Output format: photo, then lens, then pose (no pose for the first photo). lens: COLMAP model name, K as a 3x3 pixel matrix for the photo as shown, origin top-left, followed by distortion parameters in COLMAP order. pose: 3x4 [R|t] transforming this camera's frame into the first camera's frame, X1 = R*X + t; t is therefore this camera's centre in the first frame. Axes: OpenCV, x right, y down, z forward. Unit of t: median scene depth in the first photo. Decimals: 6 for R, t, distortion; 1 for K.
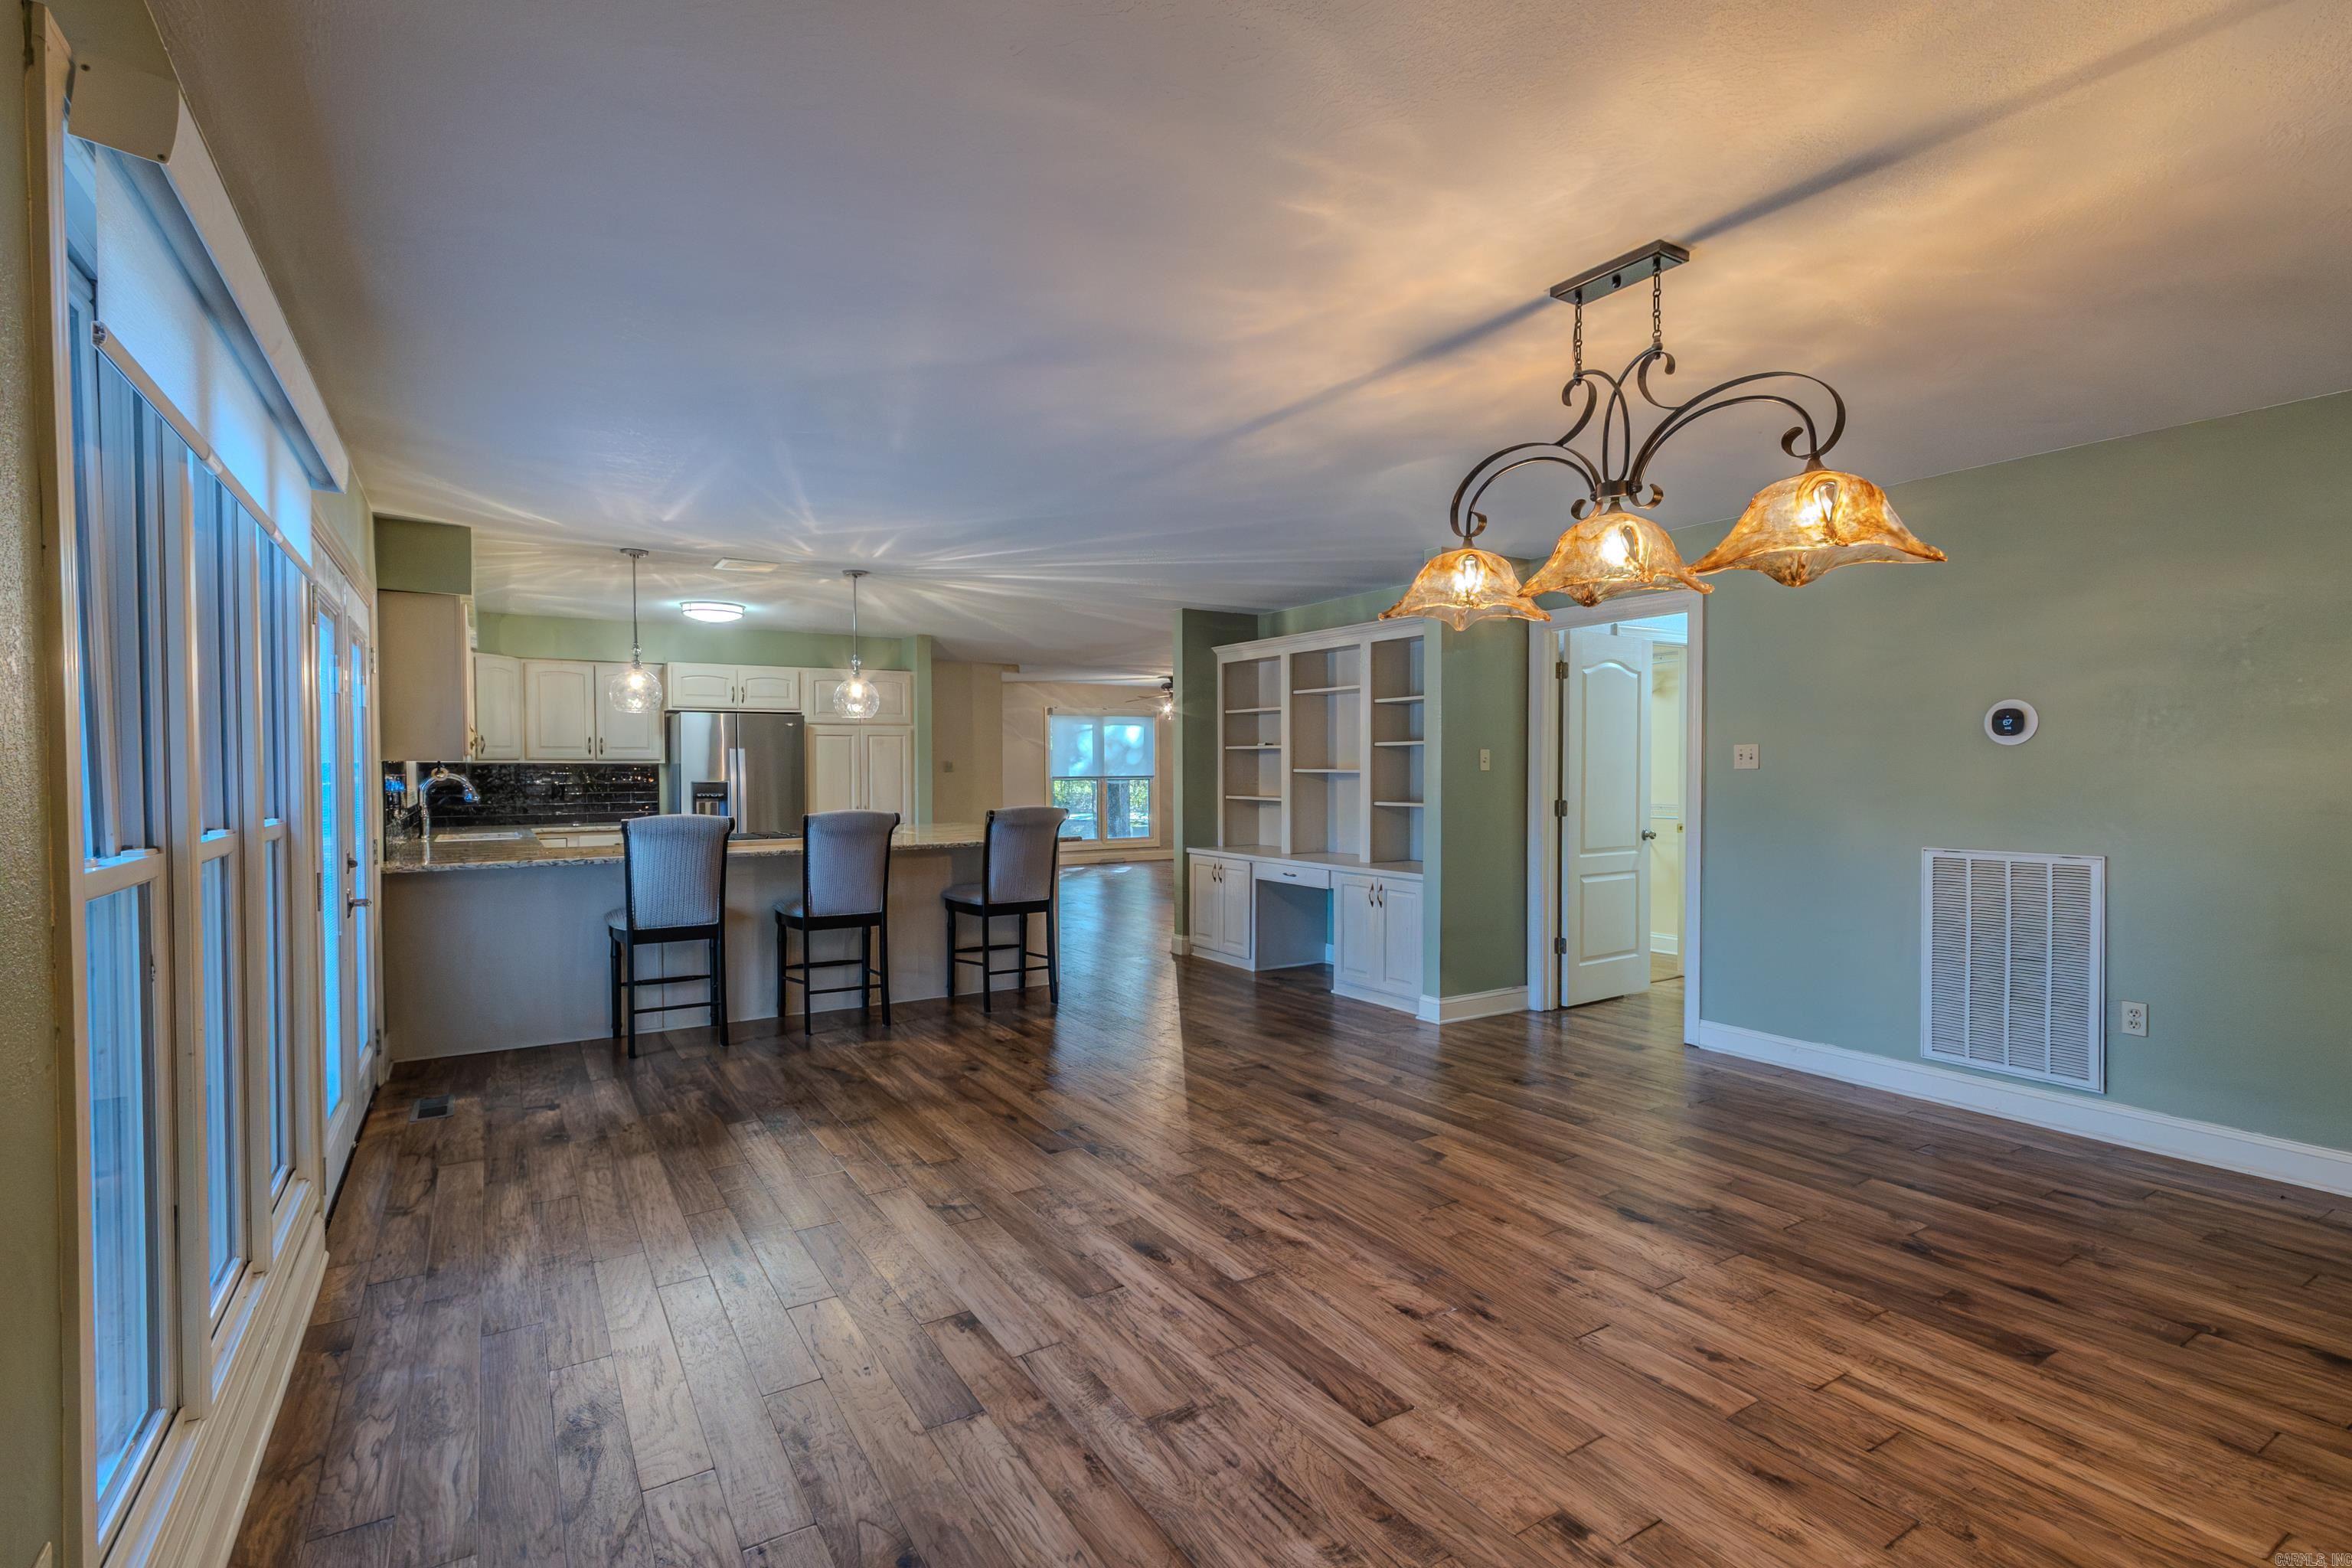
lens RADIAL K [[1107.6, 0, 1167.2], [0, 1107.6, 798.3], [0, 0, 1]] dist [0.005132, -0.004450]
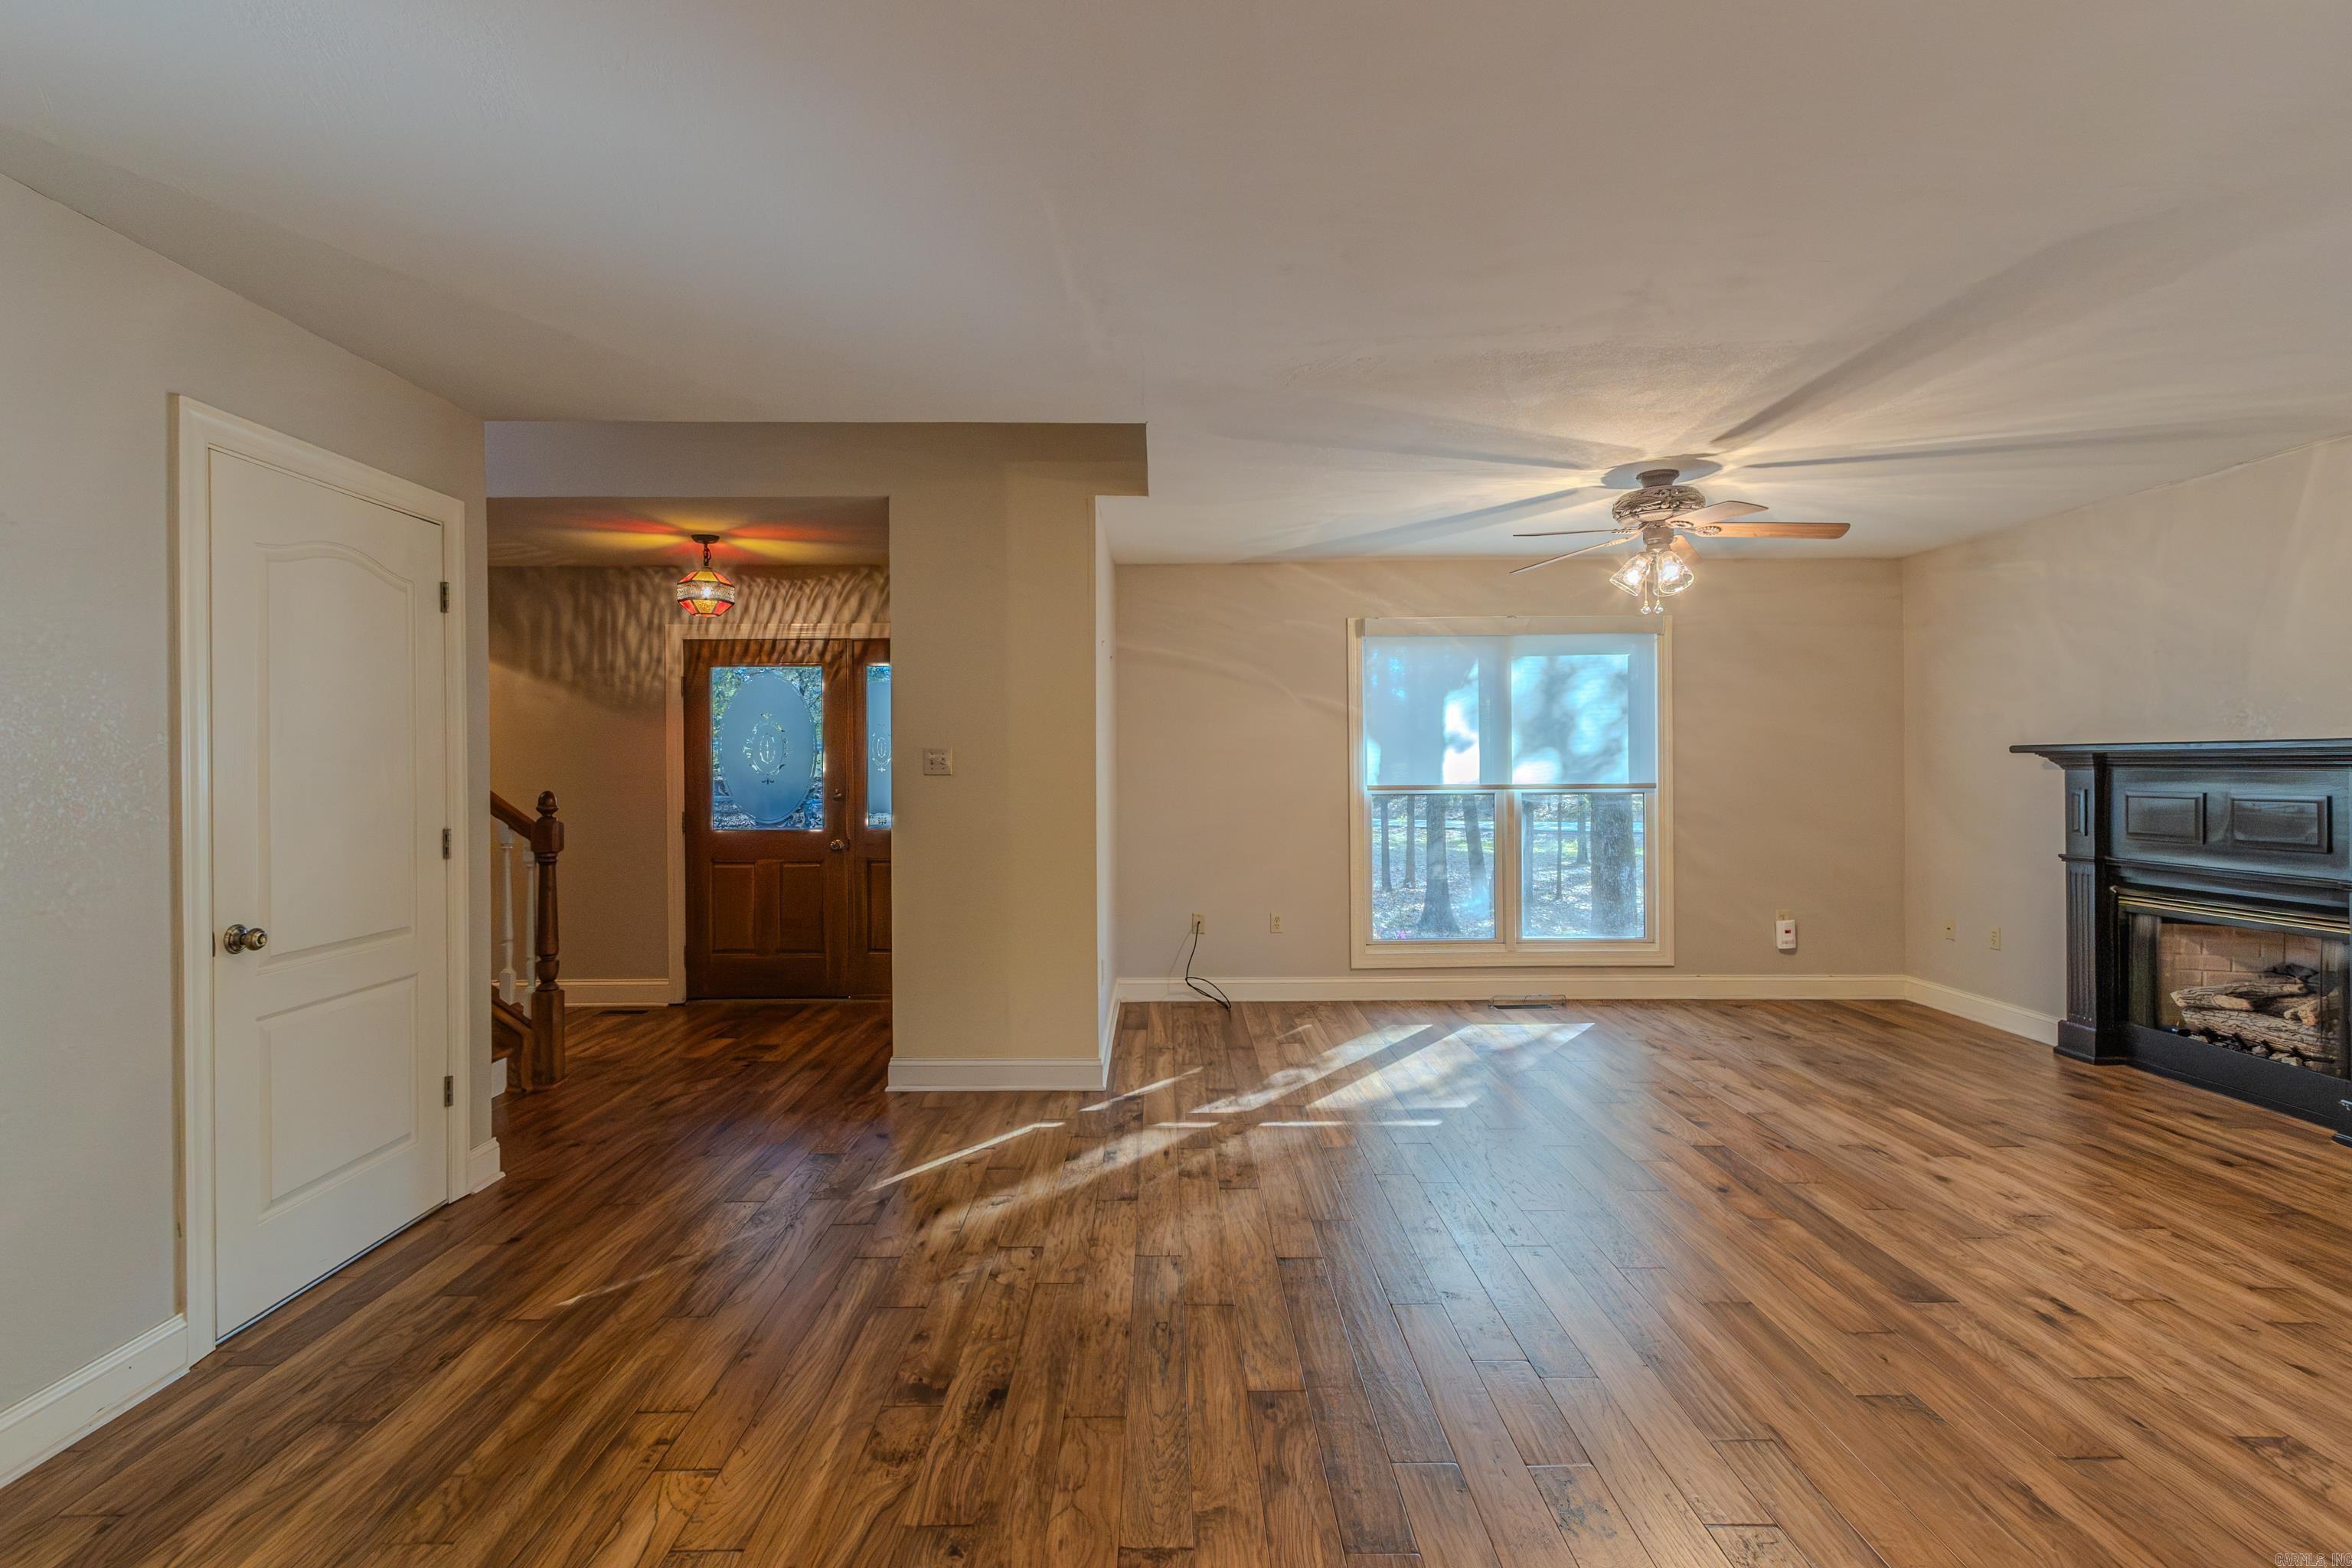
lens RADIAL K [[1107.6, 0, 1172.5], [0, 1107.6, 774.1], [0, 0, 1]] dist [0.005132, -0.004450]
pose [[0.851396, 0.000477, -0.524524, 0.162299], [-0.010173, 0.999826, -0.015604, -0.056970], [0.524425, 0.018621, 0.851253, 2.026184]]
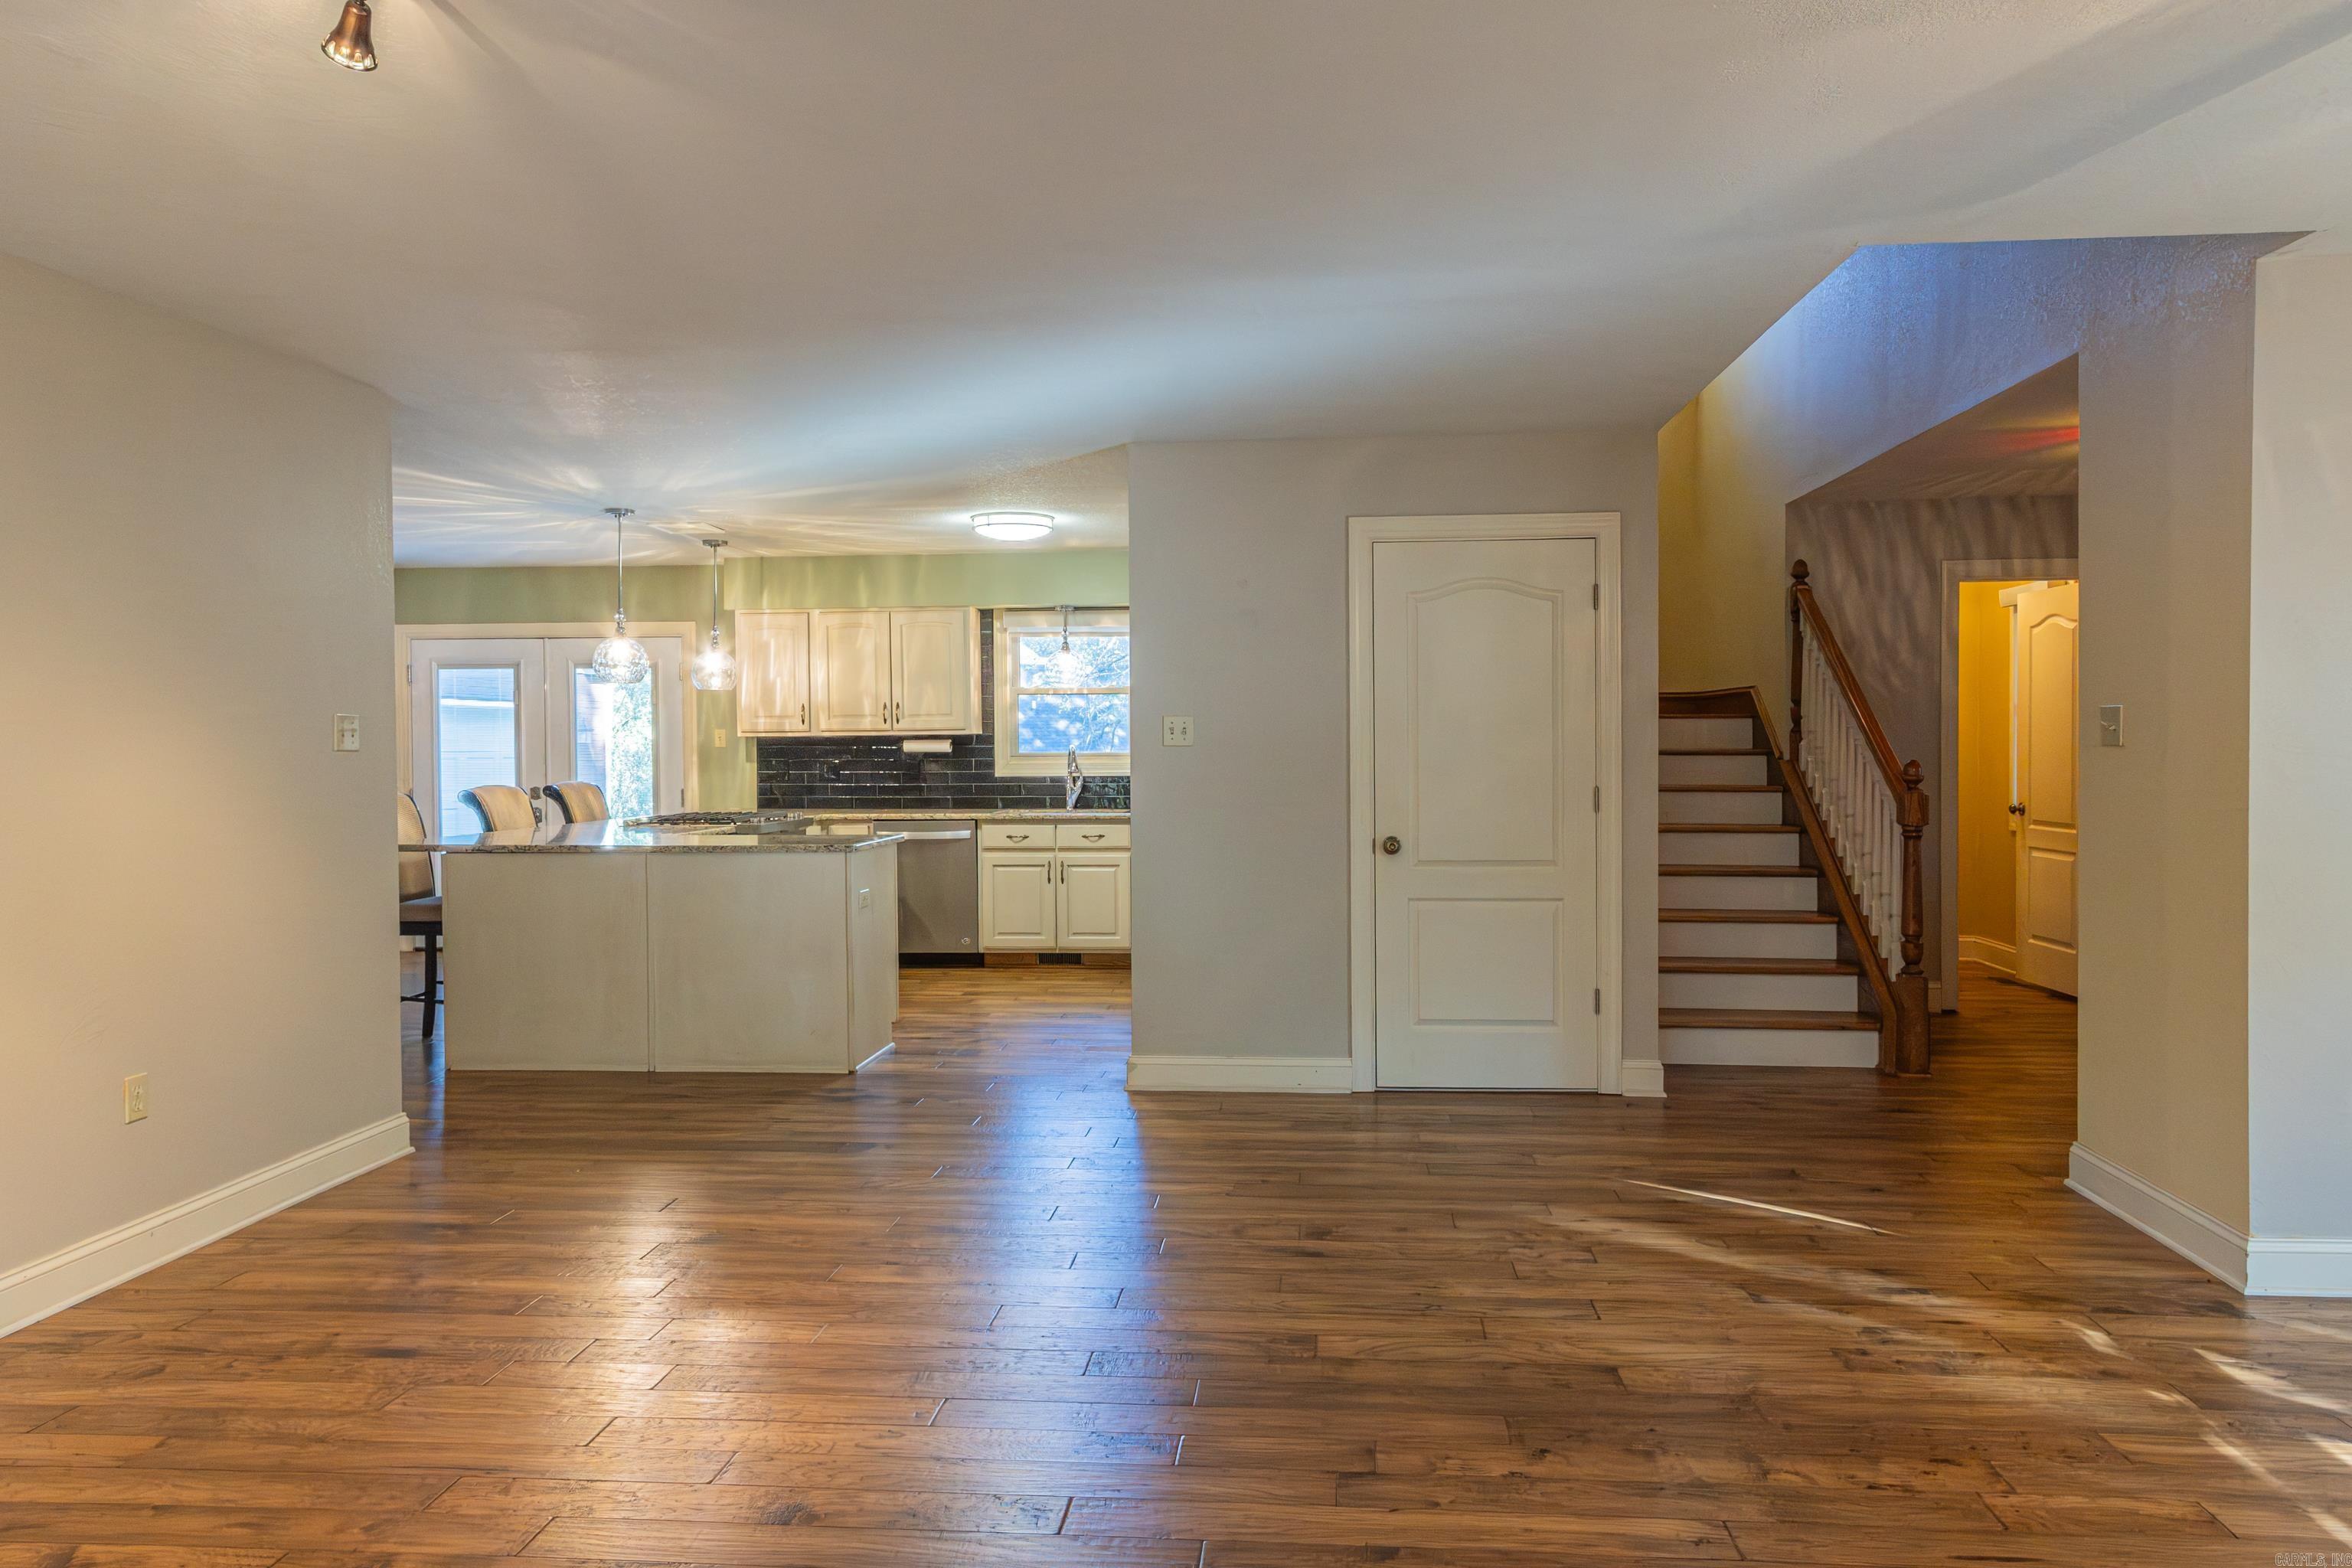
lens RADIAL K [[1525.4, 0, 1186.4], [0, 1525.4, 768.1], [0, 0, 1]] dist [-0.000928, 0.000718]
pose [[-0.598376, 0.020524, -0.800952, 0.555296], [-0.016396, 0.999149, 0.037852, -0.083511], [0.801048, 0.035782, -0.597530, 2.881132]]
